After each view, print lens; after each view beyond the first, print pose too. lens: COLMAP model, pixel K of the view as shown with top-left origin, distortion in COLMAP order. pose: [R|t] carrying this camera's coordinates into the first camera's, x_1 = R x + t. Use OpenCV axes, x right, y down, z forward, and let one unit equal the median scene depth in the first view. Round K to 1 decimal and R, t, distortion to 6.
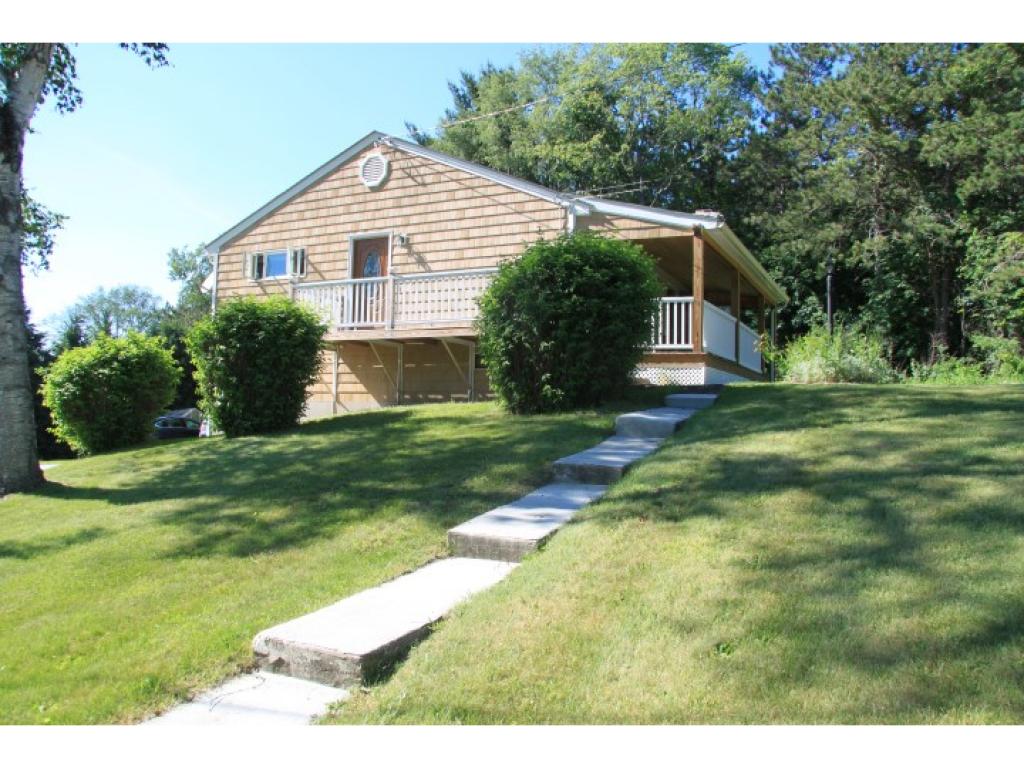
lens RADIAL K [[787.2, 0, 512.0], [0, 787.2, 384.0], [0, 0, 1]] dist [-0.167175, 0.121832]
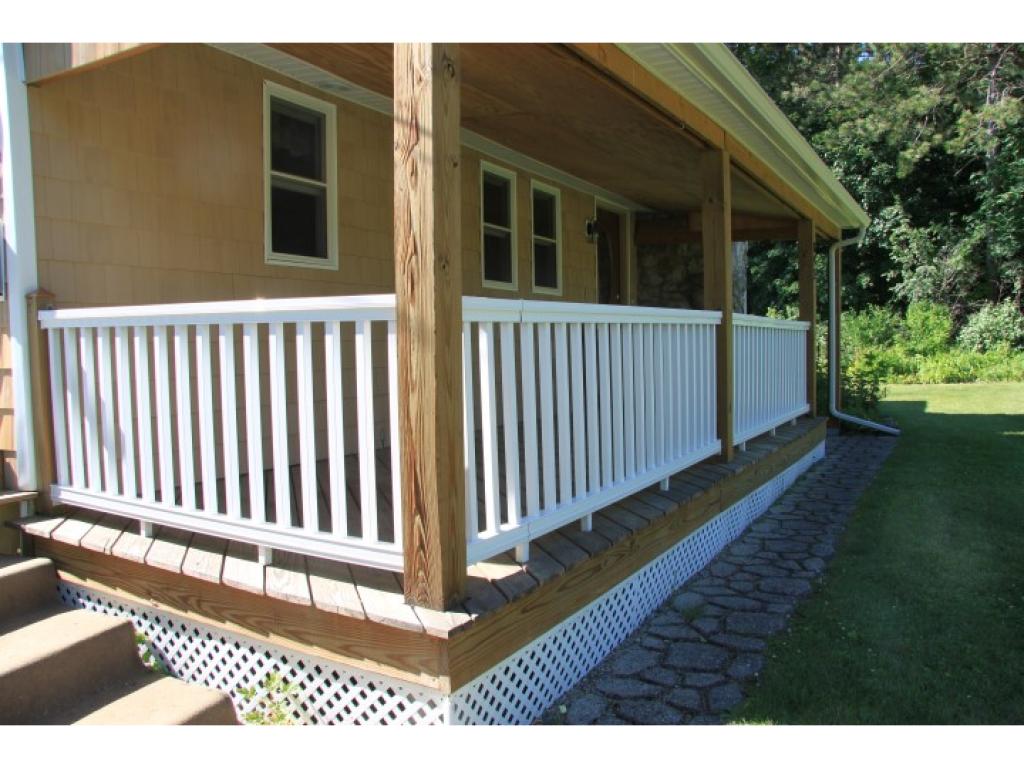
lens RADIAL K [[787.2, 0, 512.0], [0, 787.2, 384.0], [0, 0, 1]] dist [-0.167175, 0.121832]
pose [[0.996468, -0.047012, -0.069581, 0.109665], [0.053747, 0.993702, 0.098329, -0.043378], [0.064520, -0.101721, 0.992718, 0.331046]]
